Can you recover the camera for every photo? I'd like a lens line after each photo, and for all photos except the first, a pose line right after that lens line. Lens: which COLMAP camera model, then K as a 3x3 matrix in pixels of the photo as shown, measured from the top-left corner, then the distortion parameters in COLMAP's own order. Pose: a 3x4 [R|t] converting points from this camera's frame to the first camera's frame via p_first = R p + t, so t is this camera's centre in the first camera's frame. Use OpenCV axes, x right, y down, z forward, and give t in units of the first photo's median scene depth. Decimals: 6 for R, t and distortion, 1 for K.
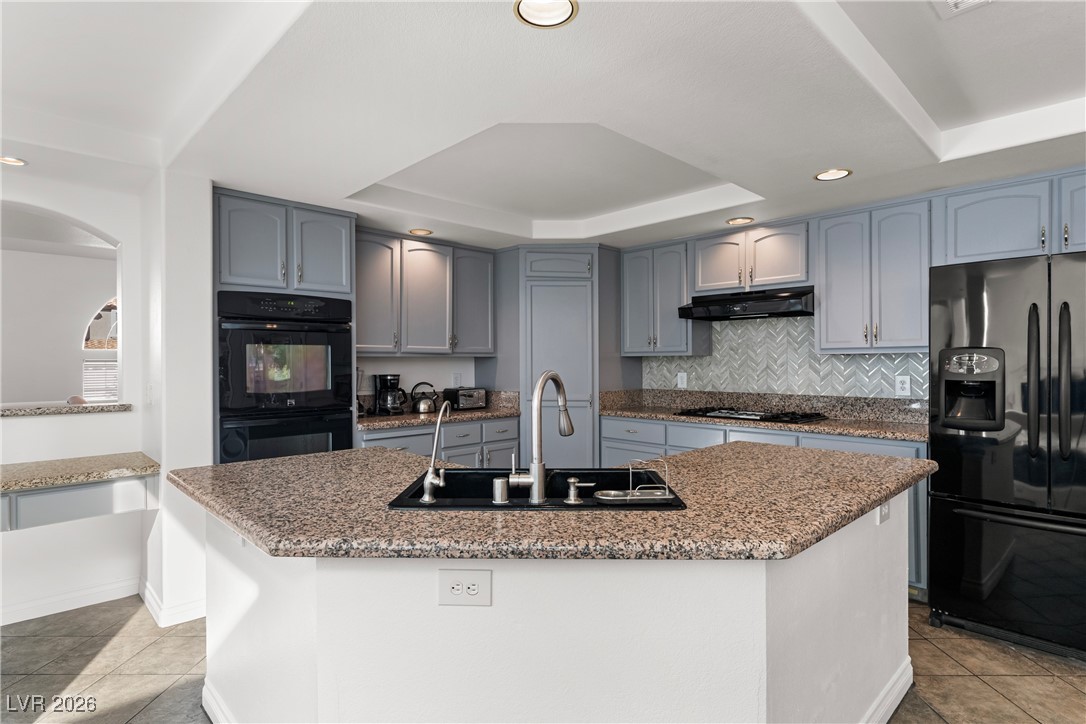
lens RADIAL K [[569.3, 0, 543.5], [0, 569.3, 361.2], [0, 0, 1]] dist [0.001038, -0.000014]
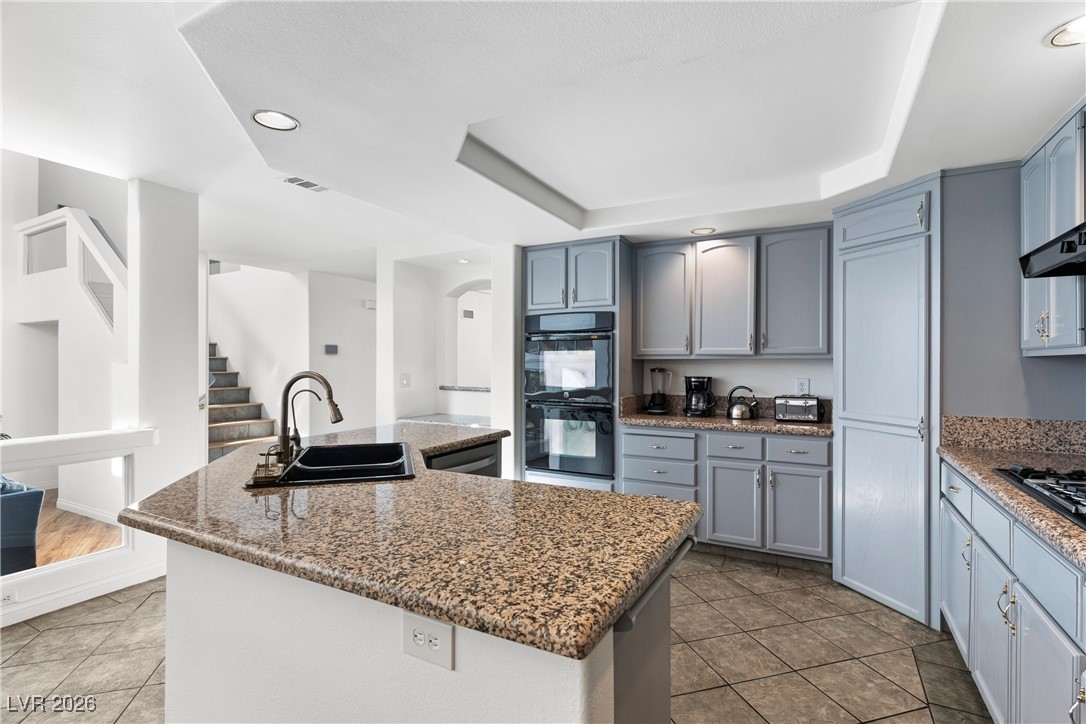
lens RADIAL K [[516.4, 0, 542.7], [0, 516.4, 363.0], [0, 0, 1]] dist [0.000022, -0.000162]
pose [[0.290793, 0.004307, -0.956776, 0.522061], [-0.002062, 0.999990, 0.003874, -0.003957], [0.956784, 0.000846, 0.290799, 0.455049]]
